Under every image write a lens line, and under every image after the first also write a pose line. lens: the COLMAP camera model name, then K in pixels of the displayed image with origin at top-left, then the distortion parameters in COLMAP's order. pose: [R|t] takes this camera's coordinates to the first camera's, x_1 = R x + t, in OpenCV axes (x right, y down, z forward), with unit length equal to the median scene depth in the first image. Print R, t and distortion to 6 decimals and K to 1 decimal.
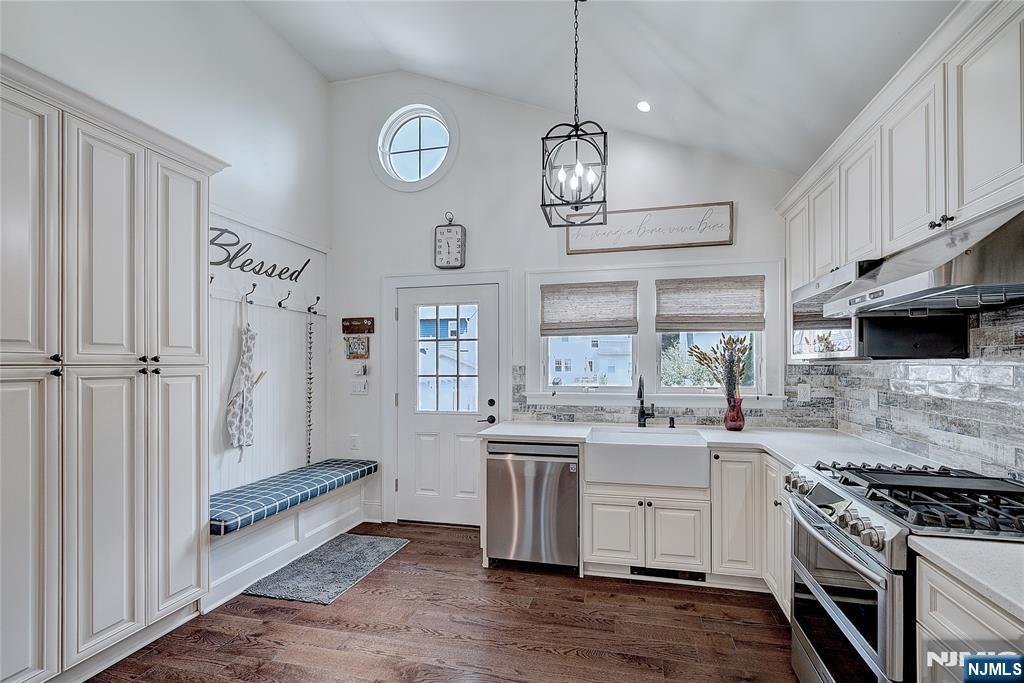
lens RADIAL K [[429.4, 0, 521.8], [0, 429.4, 365.5], [0, 0, 1]] dist [-0.000551, -0.000247]
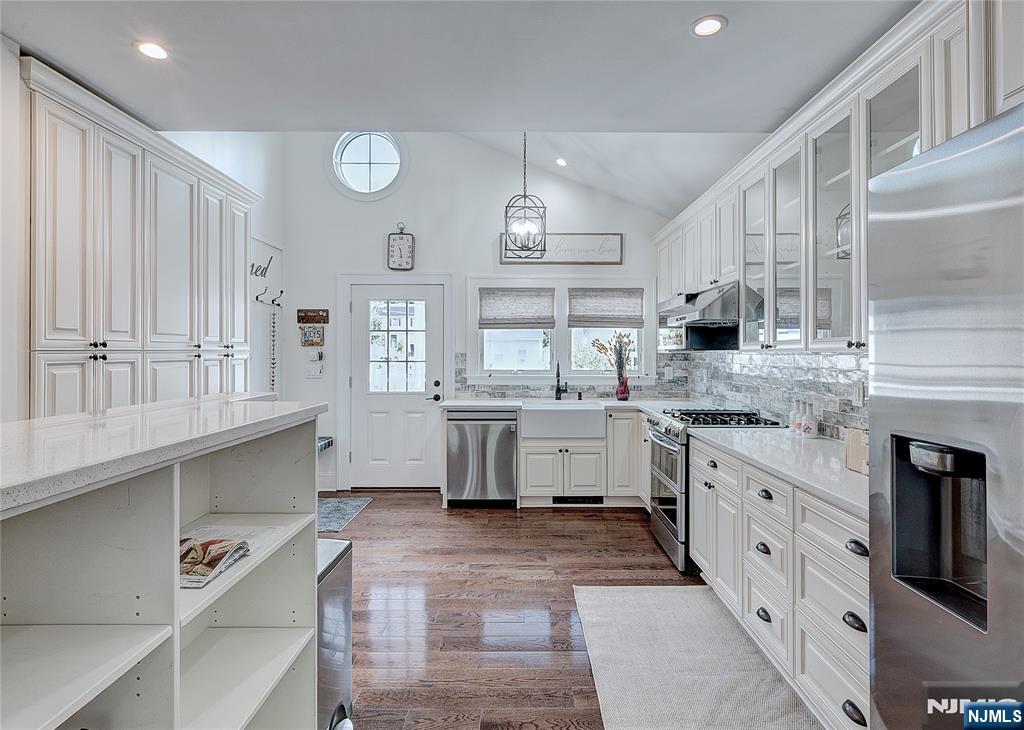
lens RADIAL K [[530.9, 0, 507.6], [0, 530.9, 350.0], [0, 0, 1]] dist [0.000575, 0.000038]
pose [[0.973873, 0.005913, 0.227014, -0.244532], [-0.004682, 0.999971, -0.005961, 0.000604], [-0.227043, 0.004742, 0.973873, -0.556630]]
